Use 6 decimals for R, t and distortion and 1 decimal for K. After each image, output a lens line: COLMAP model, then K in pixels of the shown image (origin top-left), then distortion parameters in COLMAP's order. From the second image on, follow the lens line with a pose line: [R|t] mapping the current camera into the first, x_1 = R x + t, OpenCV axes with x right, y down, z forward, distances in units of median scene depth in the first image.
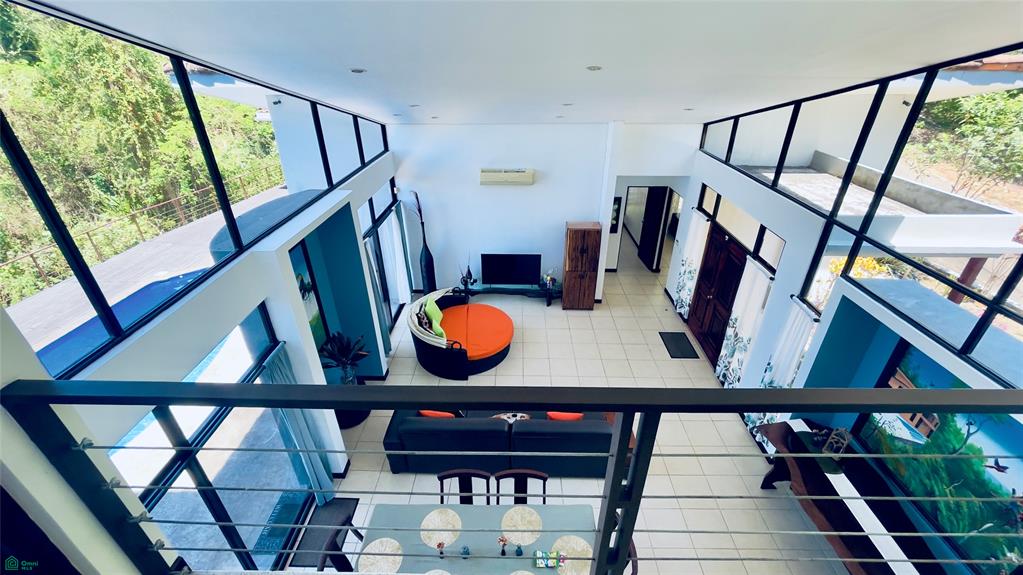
lens RADIAL K [[417.8, 0, 511.8], [0, 417.8, 283.9], [0, 0, 1]] dist [-0.003422, 0.002414]
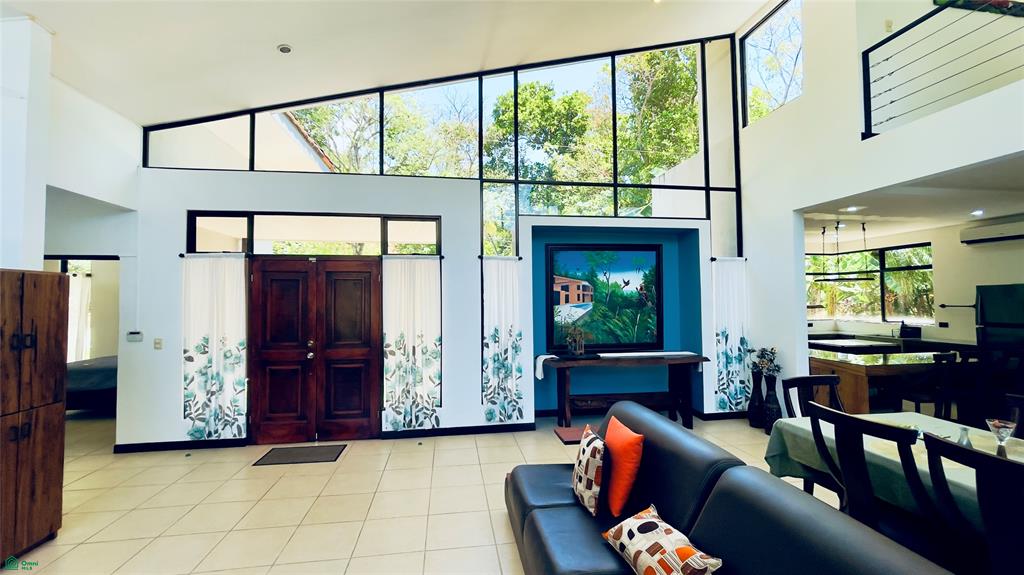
lens RADIAL K [[418.2, 0, 507.5], [0, 418.2, 287.6], [0, 0, 1]] dist [-0.003422, 0.002414]
pose [[-0.159356, 0.036486, 0.986547, -0.426290], [0.481299, 0.875382, 0.045369, 0.104178], [-0.861950, 0.482054, -0.157058, 1.414379]]
